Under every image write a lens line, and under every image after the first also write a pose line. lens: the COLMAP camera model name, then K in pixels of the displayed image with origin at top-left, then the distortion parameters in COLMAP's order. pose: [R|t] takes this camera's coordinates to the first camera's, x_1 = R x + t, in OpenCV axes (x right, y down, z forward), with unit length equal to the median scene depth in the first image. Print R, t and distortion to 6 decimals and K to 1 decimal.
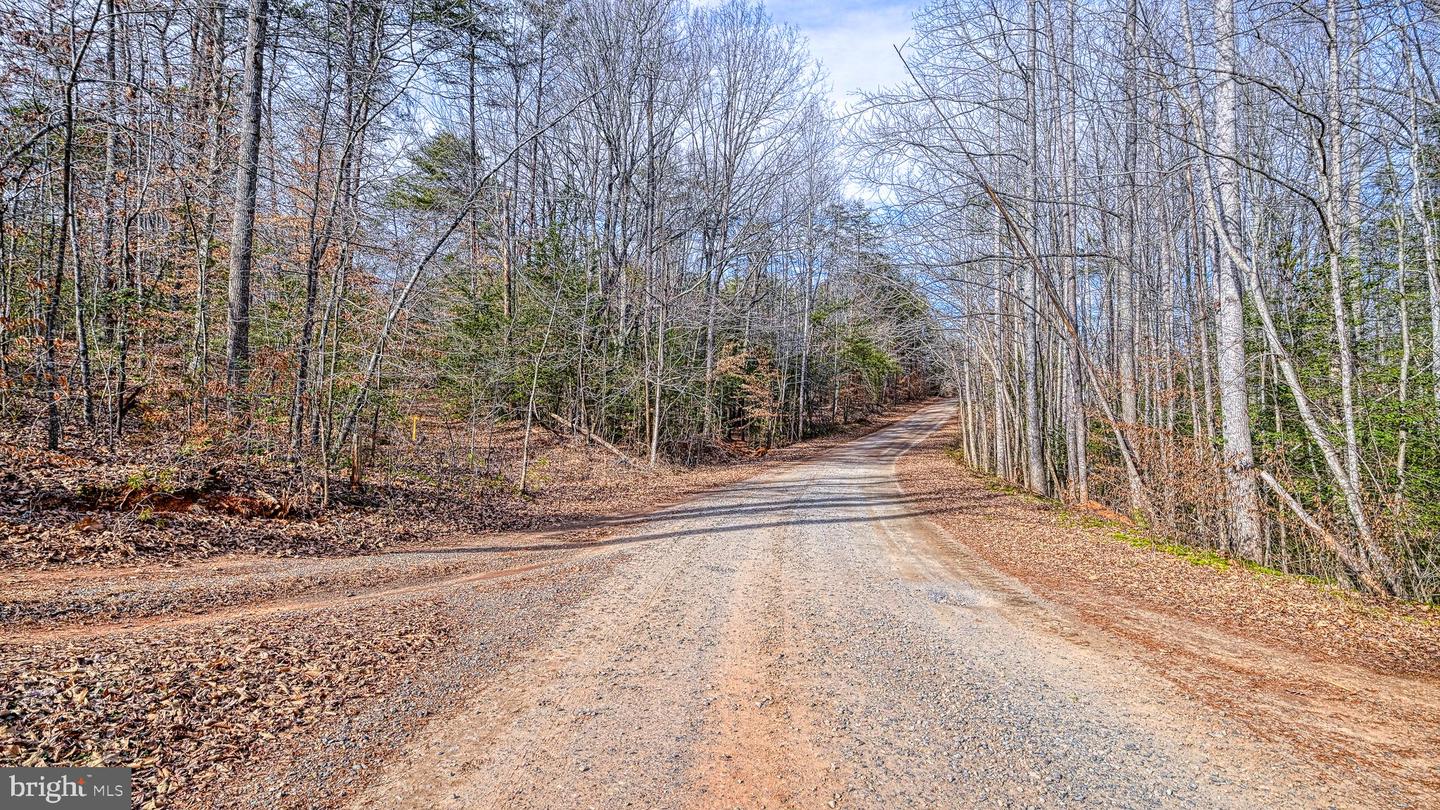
lens RADIAL K [[754.0, 0, 714.3], [0, 754.0, 396.6], [0, 0, 1]] dist [0.000067, 0.000258]
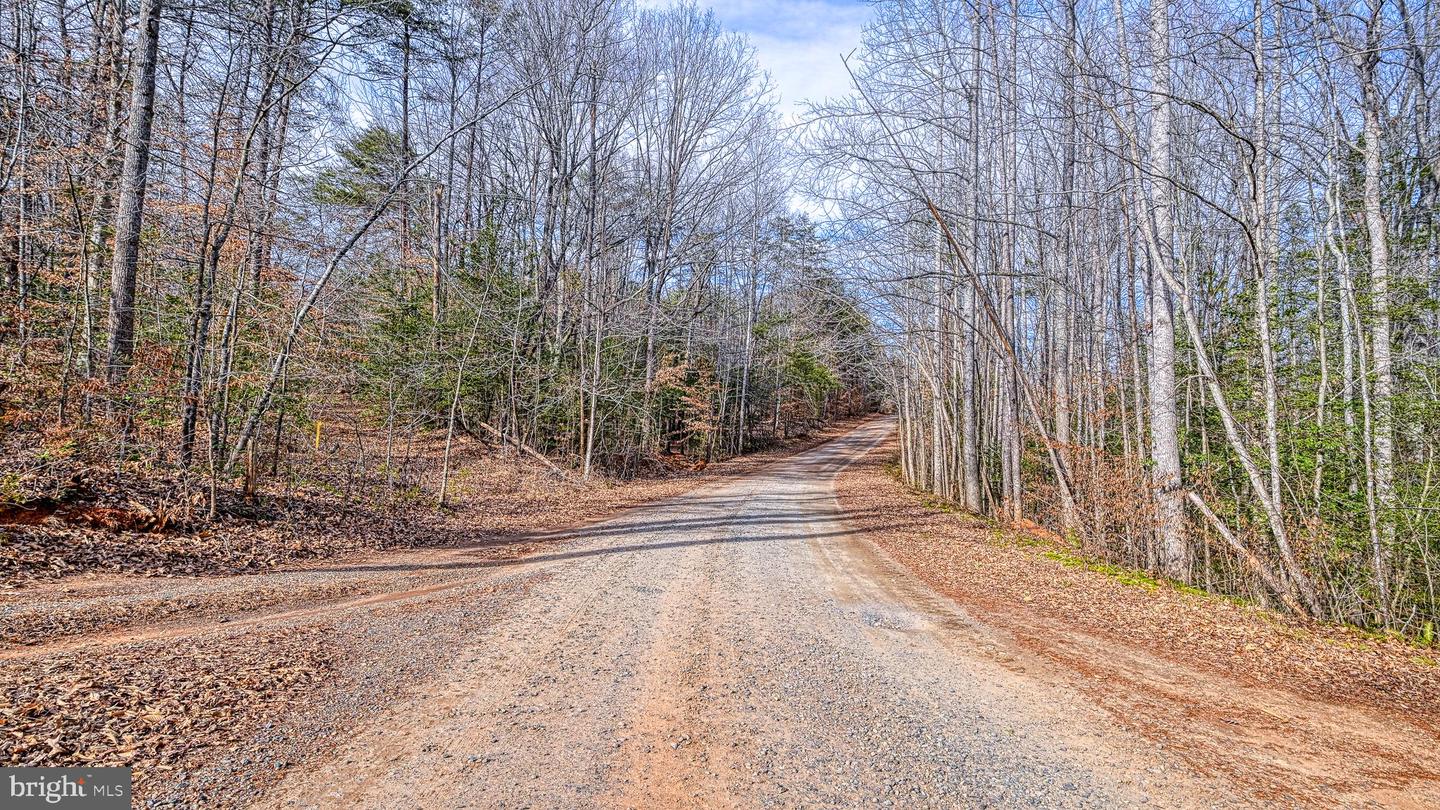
lens RADIAL K [[765.3, 0, 720.0], [0, 765.3, 405.0], [0, 0, 1]] dist [0.000540, 0.000441]
pose [[0.996222, 0.020801, 0.084313, 0.006711], [-0.020324, 0.999772, -0.006518, 0.001257], [-0.084430, 0.004780, 0.996418, 0.019178]]
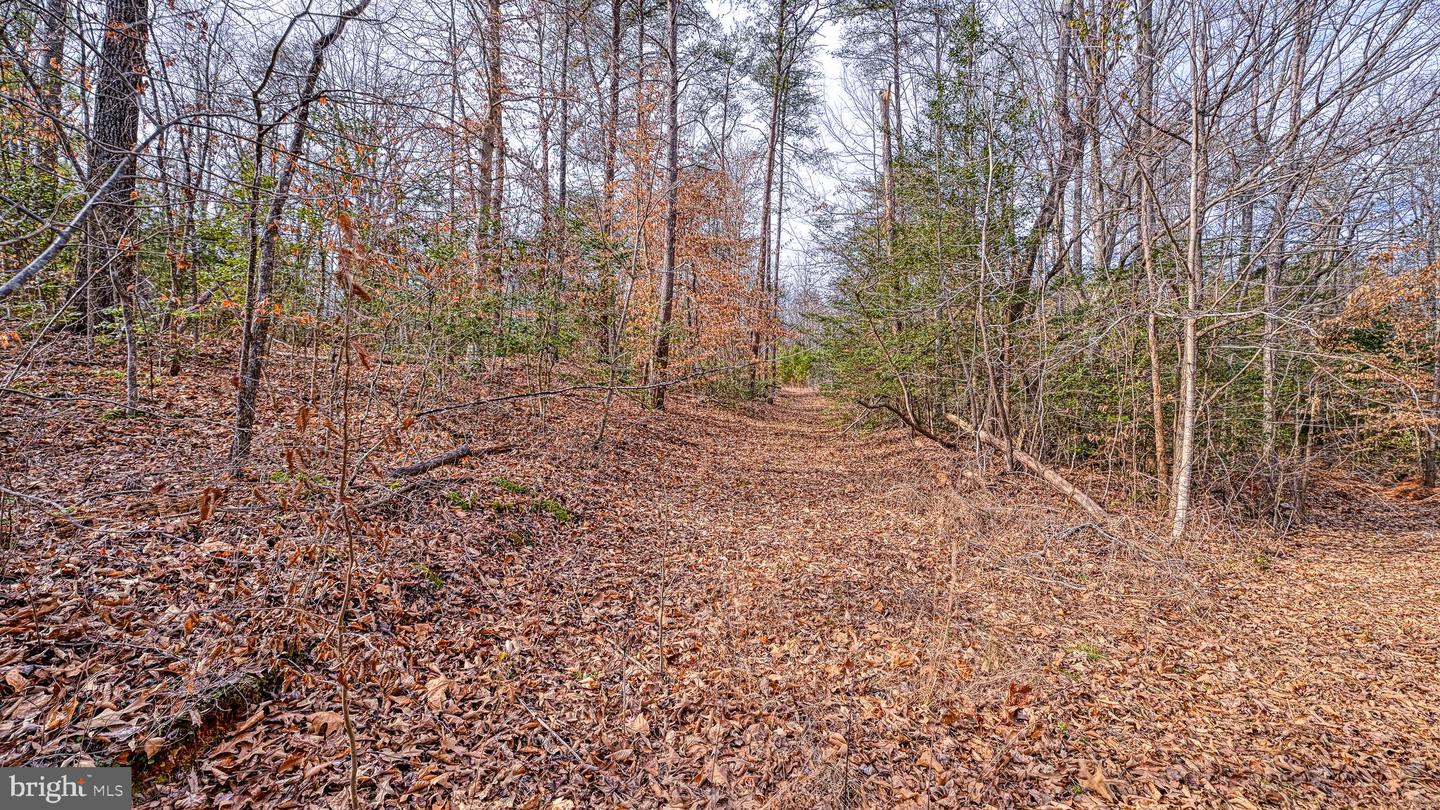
lens RADIAL K [[560.1, 0, 729.2], [0, 560.1, 405.6], [0, 0, 1]] dist [0.000557, 0.000030]
pose [[0.744993, -0.029270, -0.666430, -0.097399], [0.012598, 0.999476, -0.029815, 0.048086], [0.666953, 0.013817, 0.744972, 1.015112]]
